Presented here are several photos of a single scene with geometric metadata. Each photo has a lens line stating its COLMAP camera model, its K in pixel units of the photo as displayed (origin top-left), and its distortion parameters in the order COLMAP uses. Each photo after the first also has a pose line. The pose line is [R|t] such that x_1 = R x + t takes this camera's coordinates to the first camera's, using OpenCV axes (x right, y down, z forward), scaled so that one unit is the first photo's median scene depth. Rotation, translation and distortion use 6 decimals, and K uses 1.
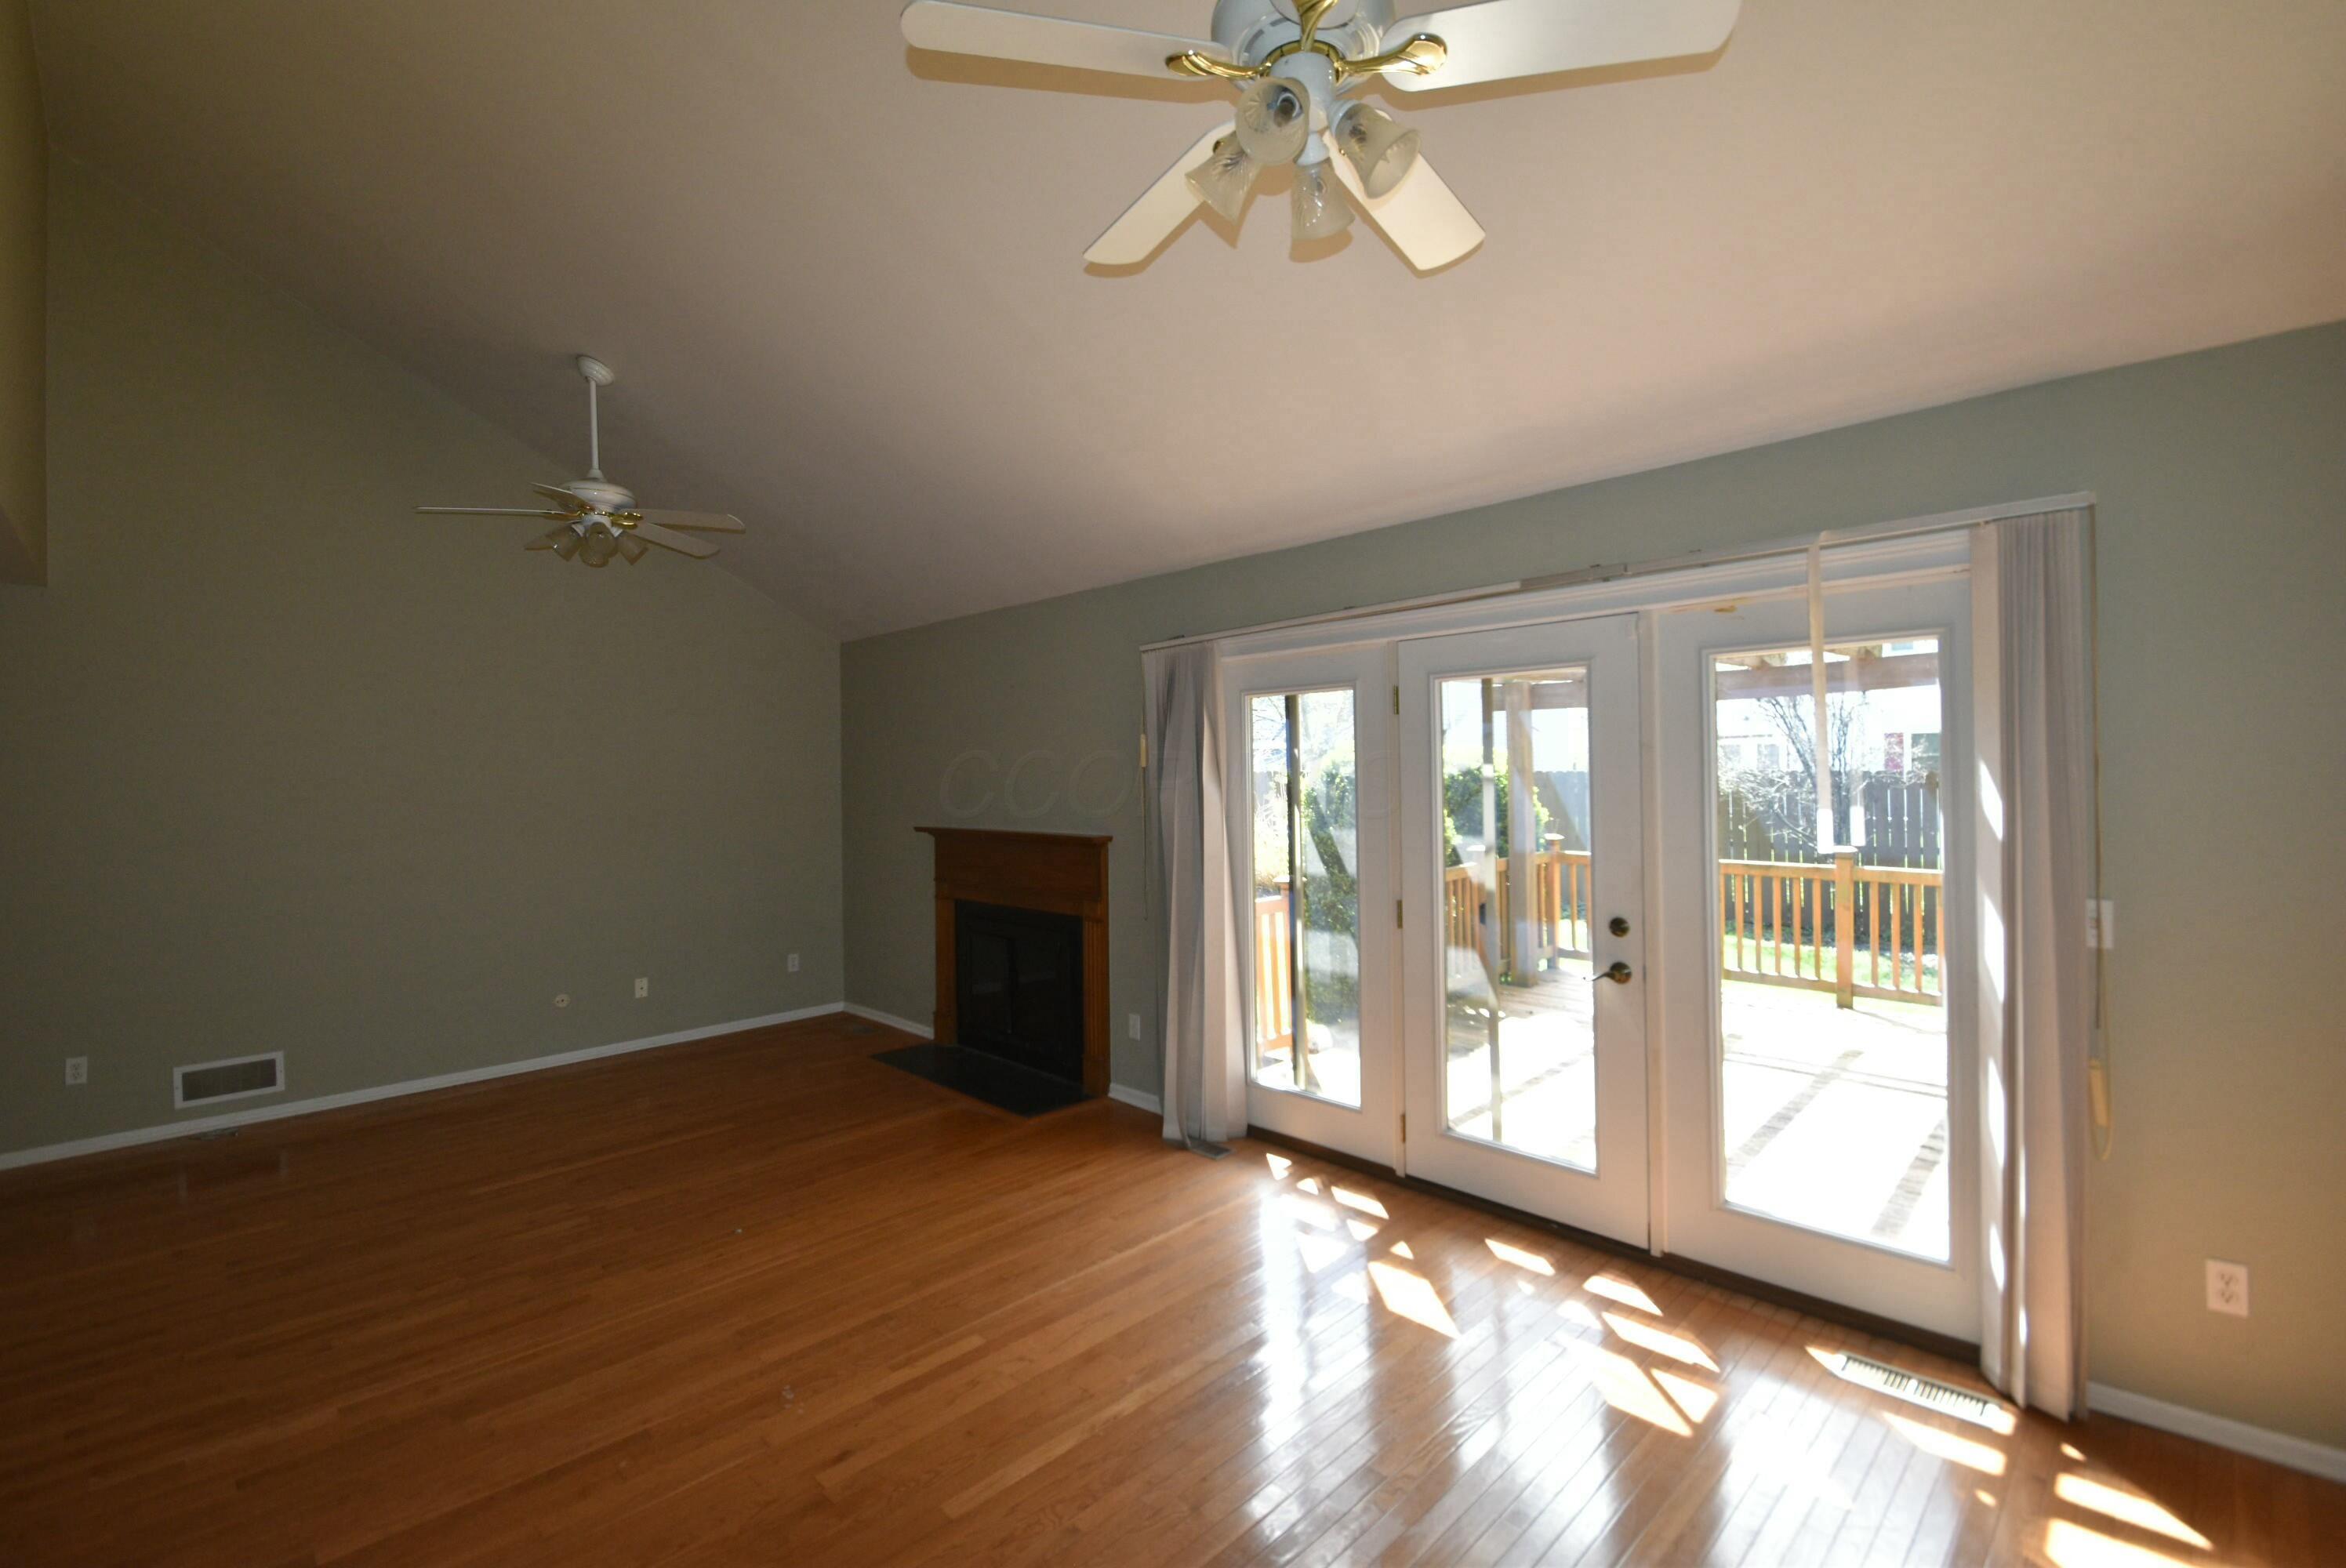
lens RADIAL K [[1031.9, 0, 1167.7], [0, 1031.9, 768.2], [0, 0, 1]] dist [-0.004989, -0.007299]
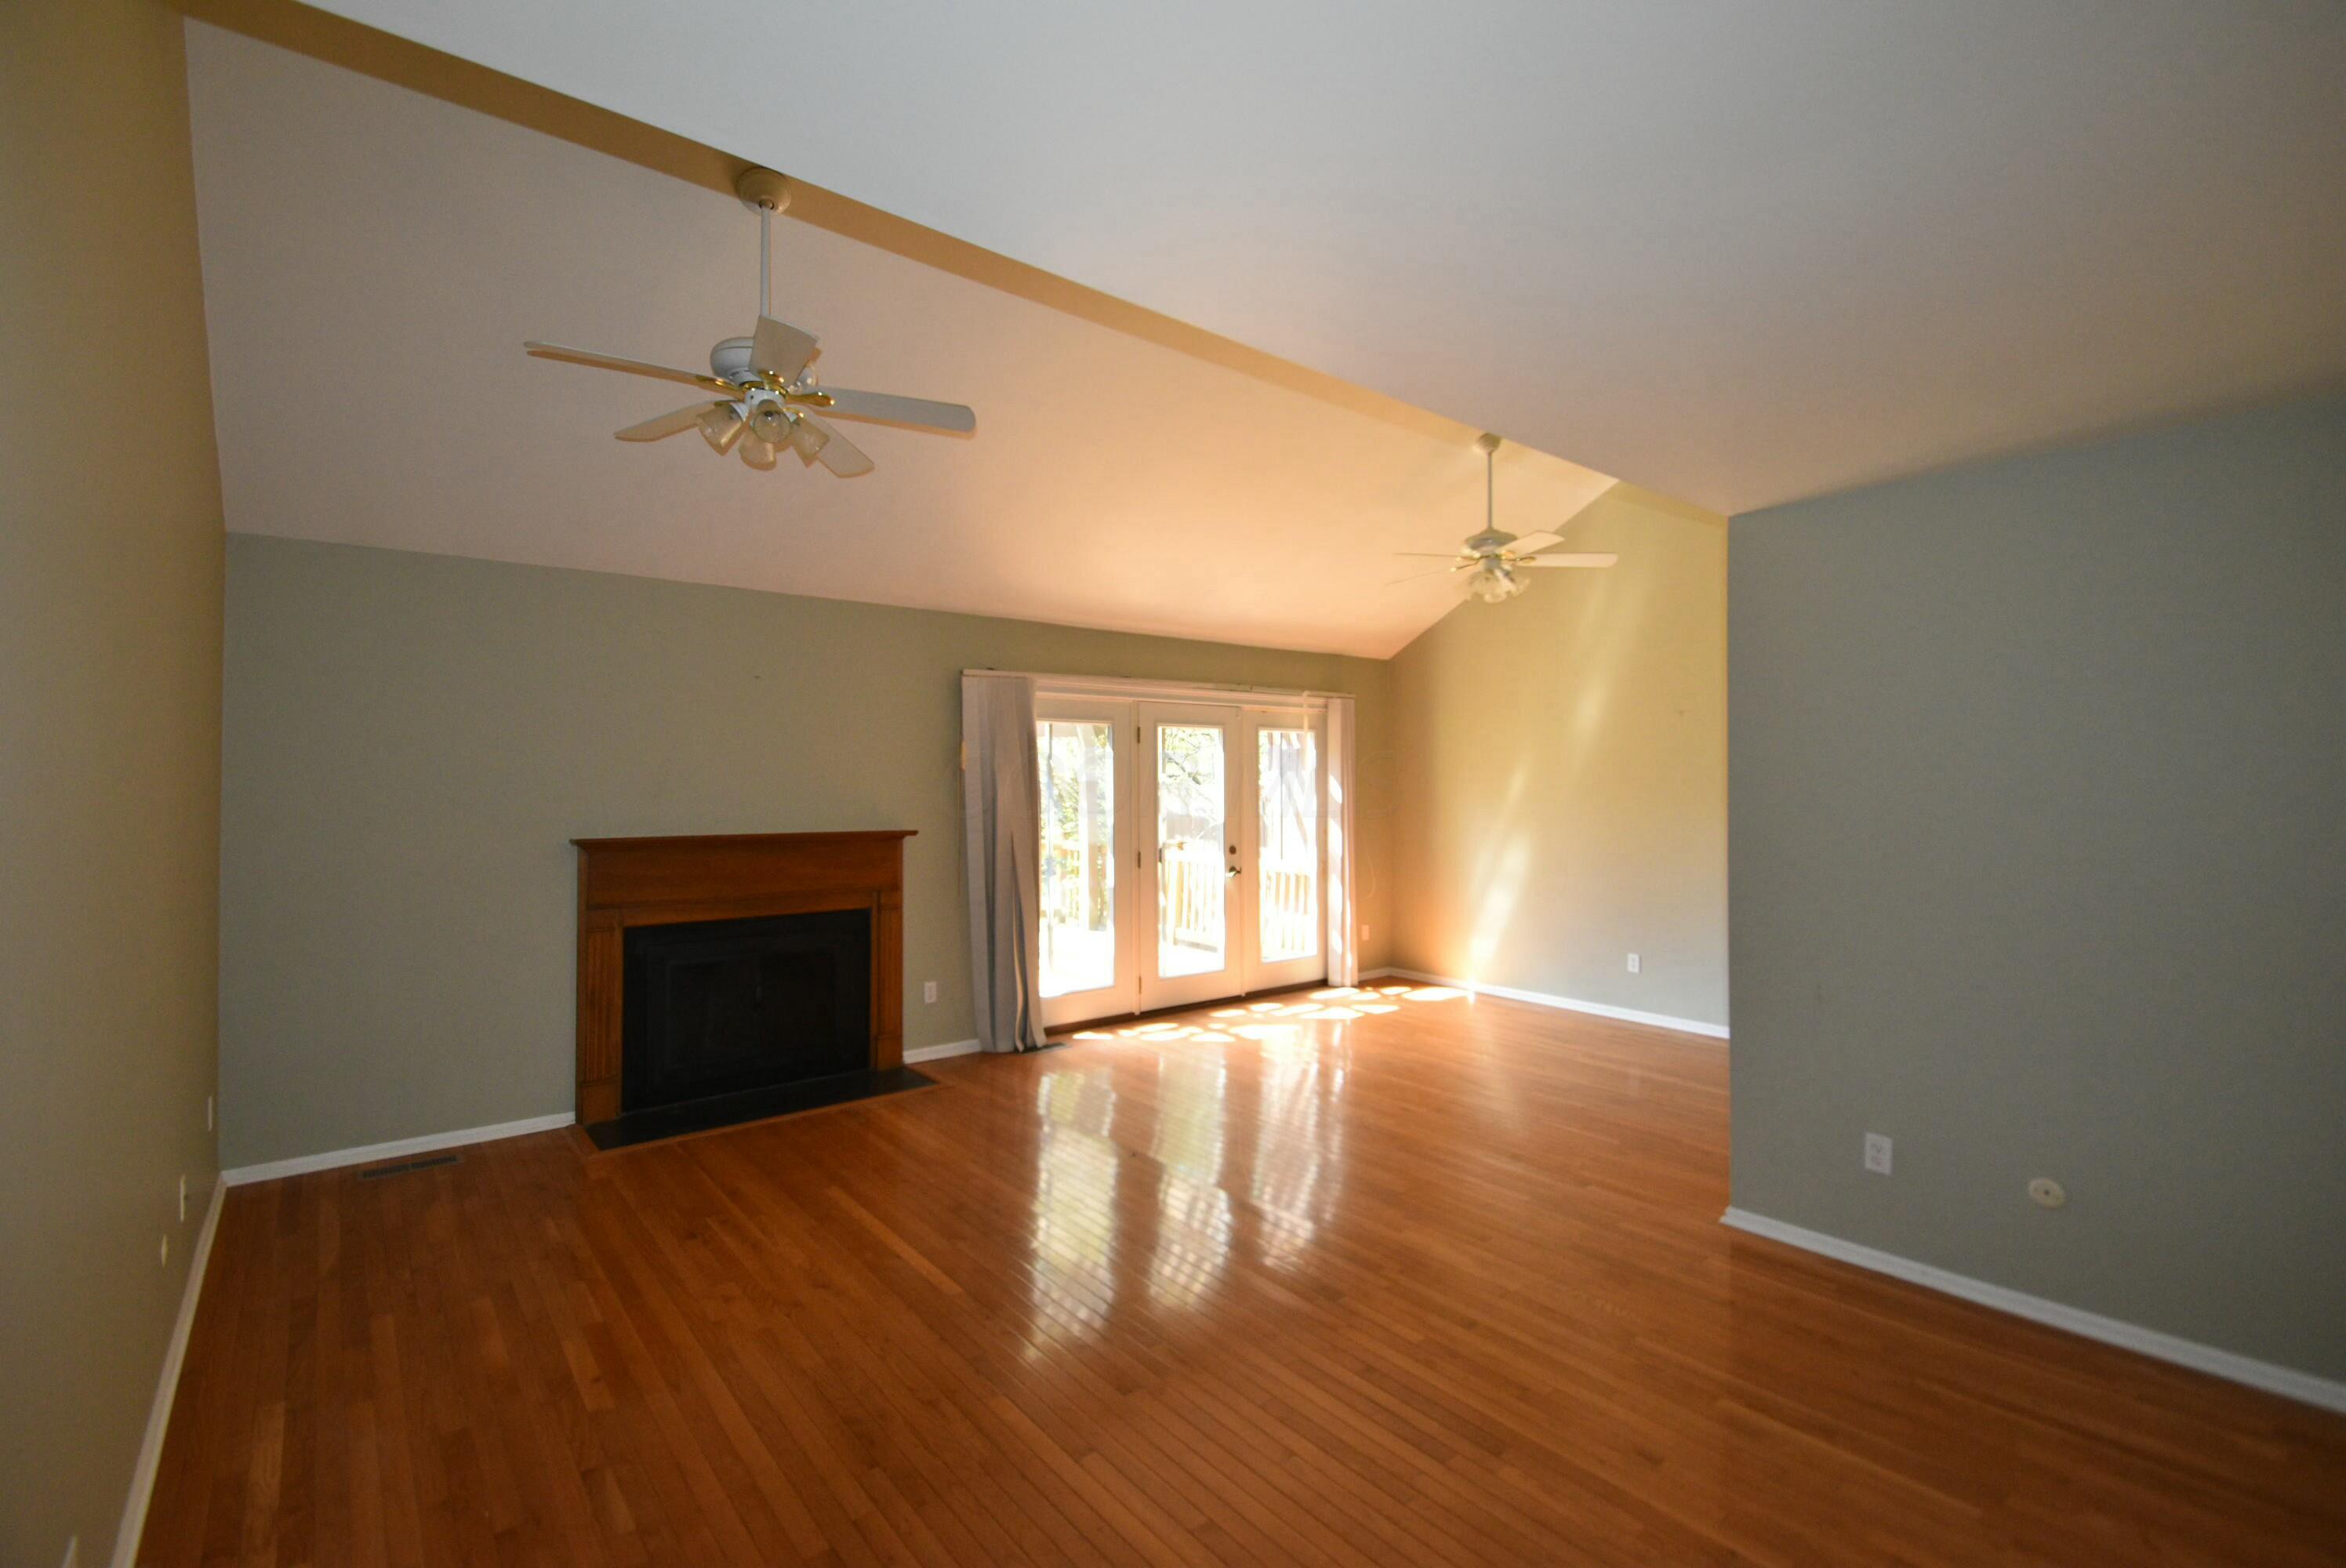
lens RADIAL K [[1031.9, 0, 1163.4], [0, 1031.9, 784.4], [0, 0, 1]] dist [-0.004989, -0.007299]
pose [[0.104328, 0.014462, 0.994438, -1.646575], [-0.002957, 0.999894, -0.014231, 0.043927], [-0.994539, -0.001455, 0.104360, 0.868062]]
